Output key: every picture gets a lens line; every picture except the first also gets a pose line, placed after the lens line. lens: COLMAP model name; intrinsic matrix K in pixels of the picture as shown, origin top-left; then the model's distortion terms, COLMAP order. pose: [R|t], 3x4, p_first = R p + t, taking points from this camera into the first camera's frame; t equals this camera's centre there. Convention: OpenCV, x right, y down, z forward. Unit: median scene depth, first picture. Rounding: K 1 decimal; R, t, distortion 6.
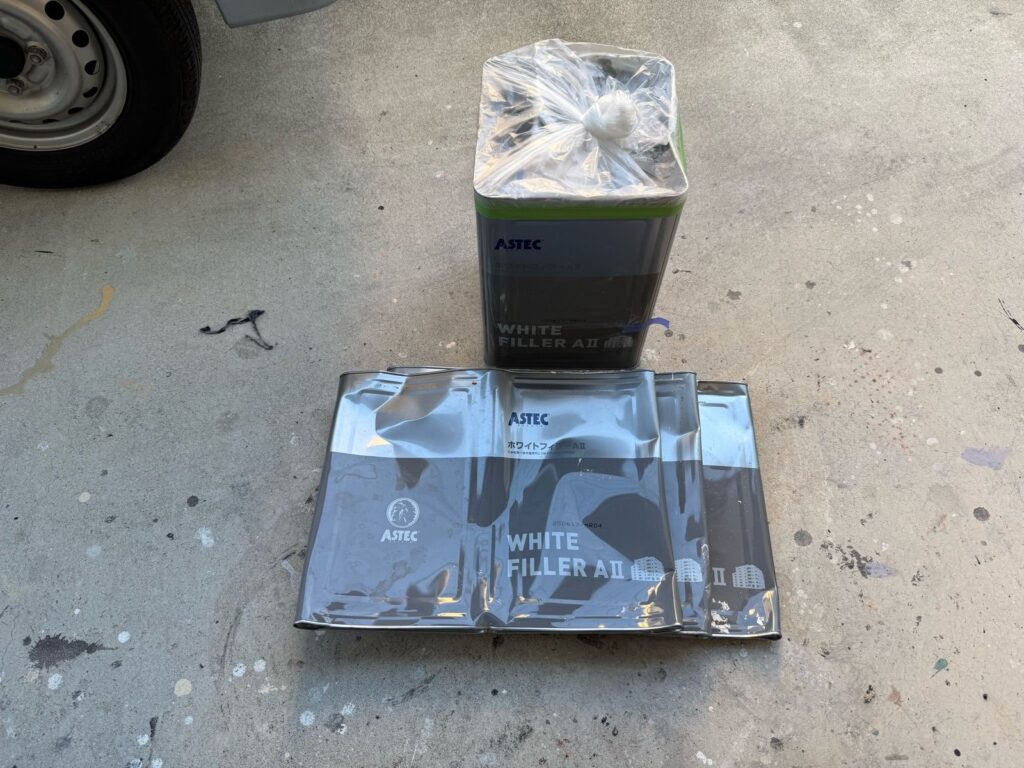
lens RADIAL K [[714.0, 0, 520.5], [0, 714.0, 377.2], [0, 0, 1]] dist [-0.004811, -0.011877]
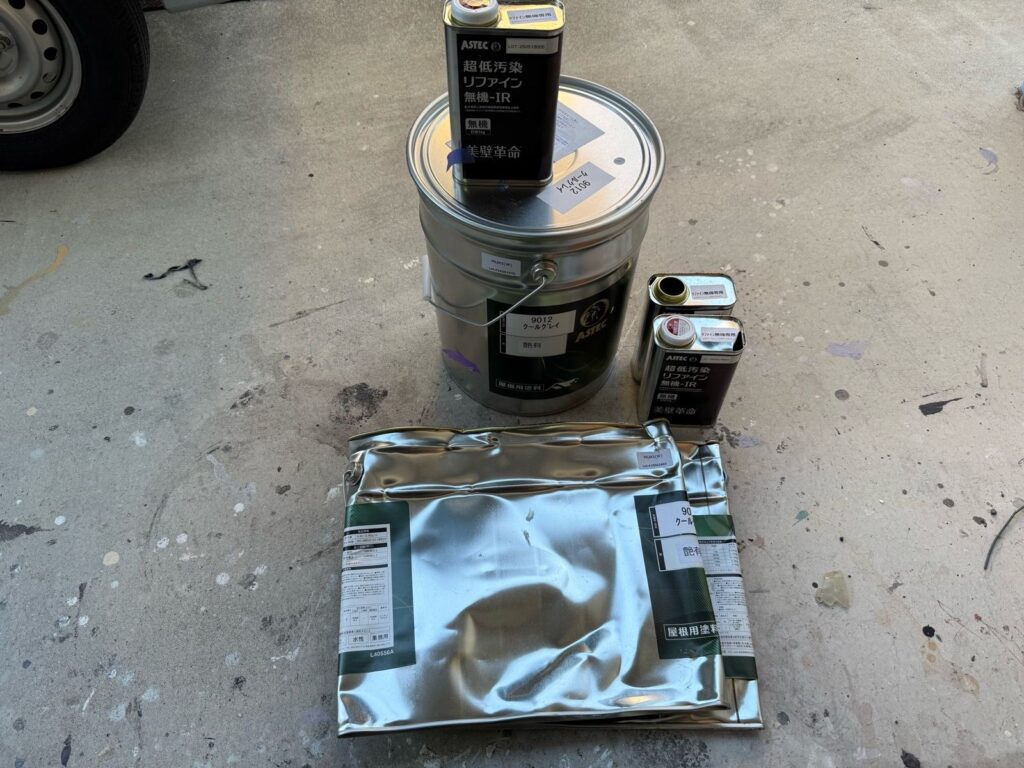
lens RADIAL K [[714.0, 0, 517.3], [0, 714.0, 375.2], [0, 0, 1]] dist [-0.004811, -0.011877]
pose [[0.999141, -0.040861, 0.006944, 0.129357], [0.041332, 0.994768, -0.093423, 0.232498], [-0.003090, 0.093630, 0.995602, -0.102652]]
